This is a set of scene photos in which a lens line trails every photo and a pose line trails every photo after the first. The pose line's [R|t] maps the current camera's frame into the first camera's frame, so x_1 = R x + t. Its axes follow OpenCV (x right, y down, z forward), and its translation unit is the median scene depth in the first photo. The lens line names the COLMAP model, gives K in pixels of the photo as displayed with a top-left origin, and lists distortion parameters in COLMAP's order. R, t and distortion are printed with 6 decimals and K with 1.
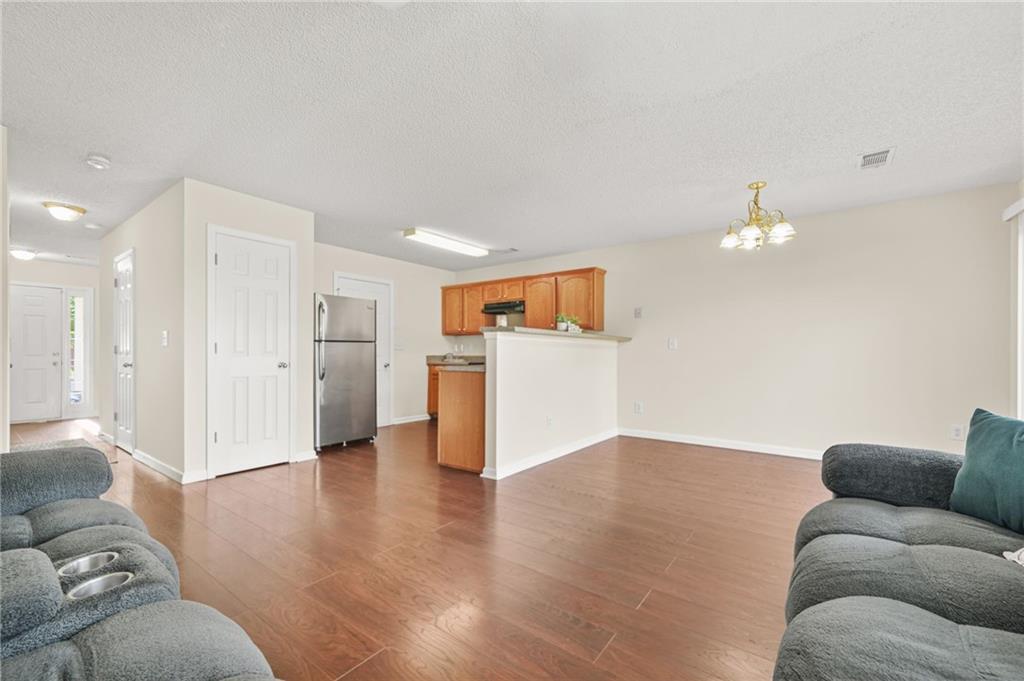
lens RADIAL K [[438.9, 0, 511.8], [0, 438.9, 351.0], [0, 0, 1]] dist [0.001173, 0.000168]
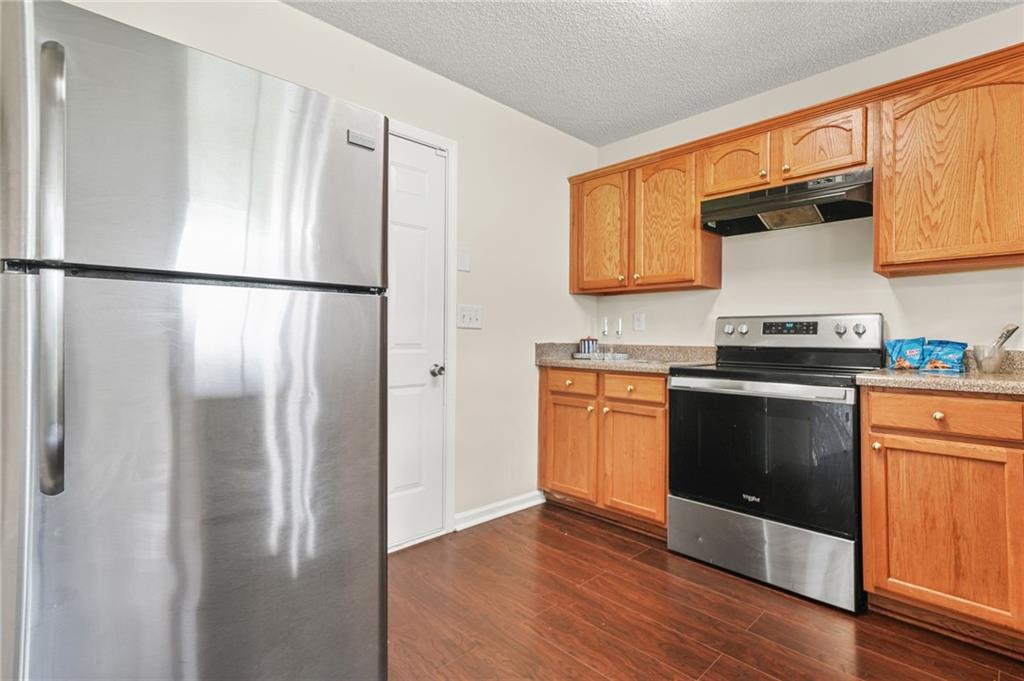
lens RADIAL K [[494.4, 0, 499.0], [0, 494.4, 336.8], [0, 0, 1]] dist [0.002501, 0.000526]
pose [[0.984636, 0.006820, -0.174484, -0.243139], [-0.006006, 0.999968, 0.005195, 0.003027], [0.174514, -0.004067, 0.984646, 0.899595]]
